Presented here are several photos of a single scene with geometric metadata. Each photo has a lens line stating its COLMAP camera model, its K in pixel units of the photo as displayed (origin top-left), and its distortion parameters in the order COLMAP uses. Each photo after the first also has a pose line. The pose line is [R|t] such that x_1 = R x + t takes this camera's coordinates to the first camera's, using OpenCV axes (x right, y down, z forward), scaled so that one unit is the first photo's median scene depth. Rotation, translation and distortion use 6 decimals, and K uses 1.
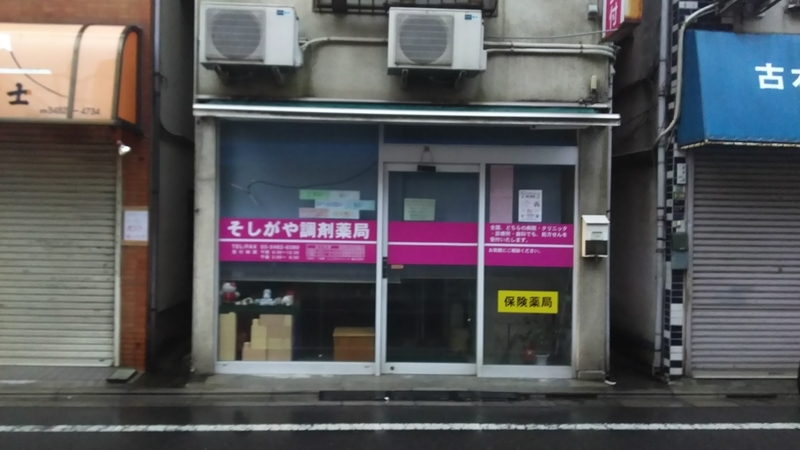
lens RADIAL K [[672.3, 0, 400.0], [0, 672.3, 225.0], [0, 0, 1]] dist [0.005863, 0.004574]
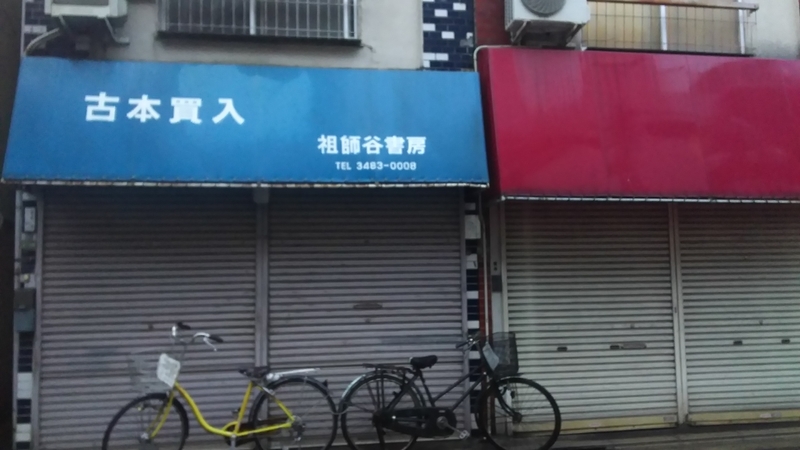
lens RADIAL K [[672.3, 0, 400.0], [0, 672.3, 225.0], [0, 0, 1]] dist [0.005863, 0.004574]
pose [[0.992547, -0.023589, 0.119561, 0.785770], [0.033521, 0.996089, -0.081750, 0.017153], [-0.117165, 0.085148, 0.989456, 0.092538]]
